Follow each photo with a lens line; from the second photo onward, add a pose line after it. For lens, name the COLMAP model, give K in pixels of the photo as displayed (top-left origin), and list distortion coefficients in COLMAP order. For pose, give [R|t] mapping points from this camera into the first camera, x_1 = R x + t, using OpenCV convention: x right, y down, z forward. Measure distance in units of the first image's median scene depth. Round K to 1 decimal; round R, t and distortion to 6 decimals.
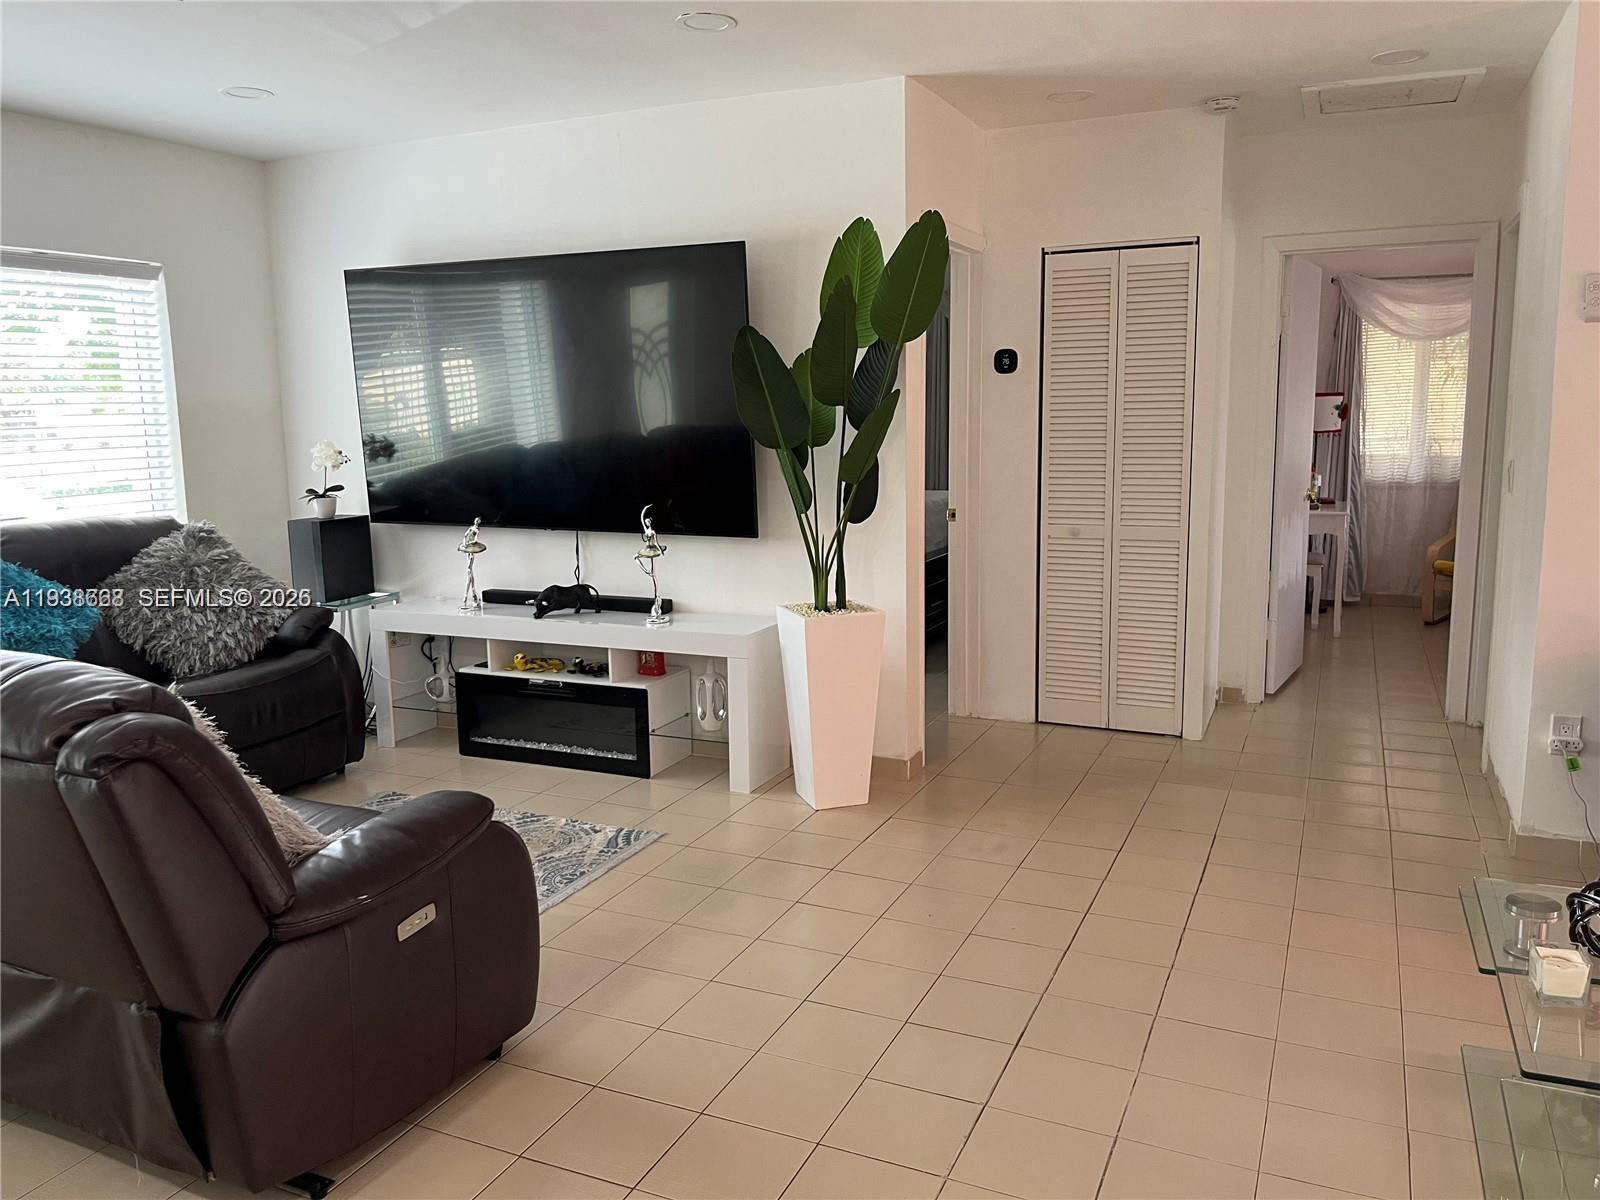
lens RADIAL K [[1189.2, 0, 802.7], [0, 1189.2, 574.2], [0, 0, 1]] dist [0.081212, -0.141025]
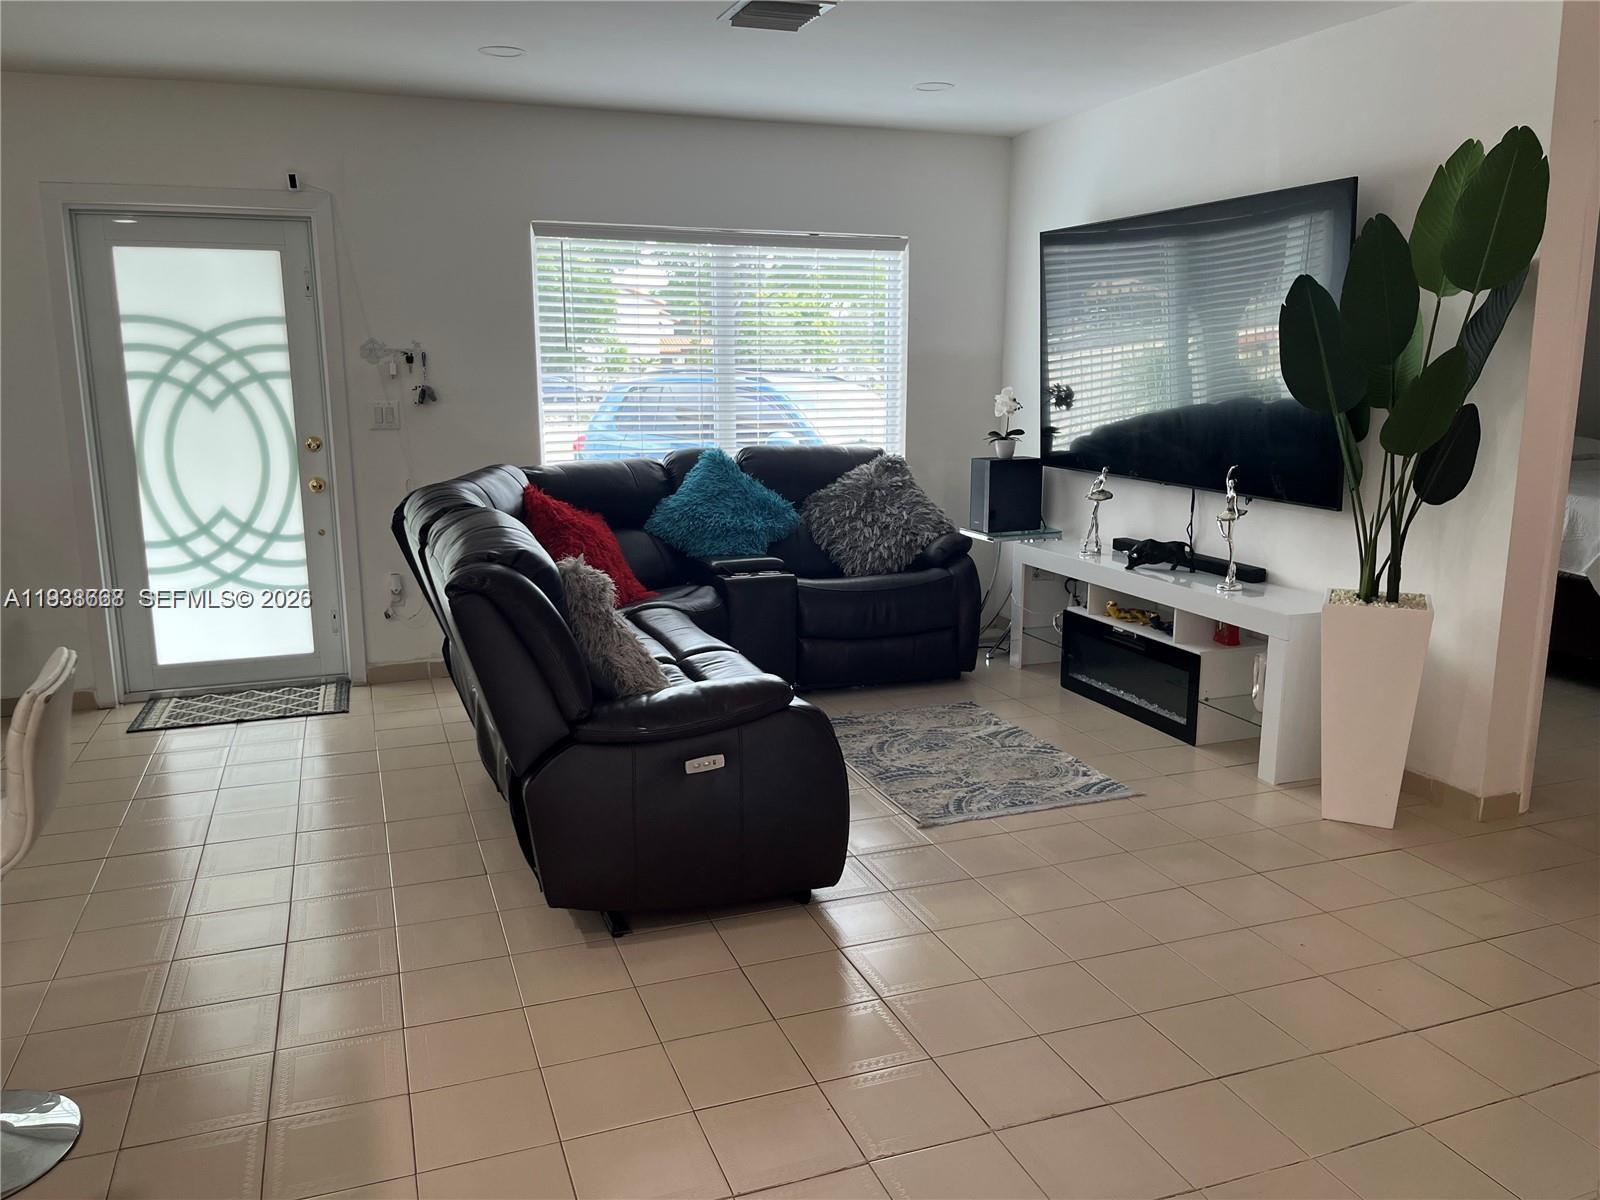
lens RADIAL K [[1197.1, 0, 800.0], [0, 1197.1, 600.0], [0, 0, 1]] dist [0.046418, -0.146383]
pose [[0.703843, 0.151217, -0.694074, 0.304967], [-0.106939, 0.988500, 0.106919, -0.017085], [0.702260, -0.001030, 0.711920, 0.073814]]
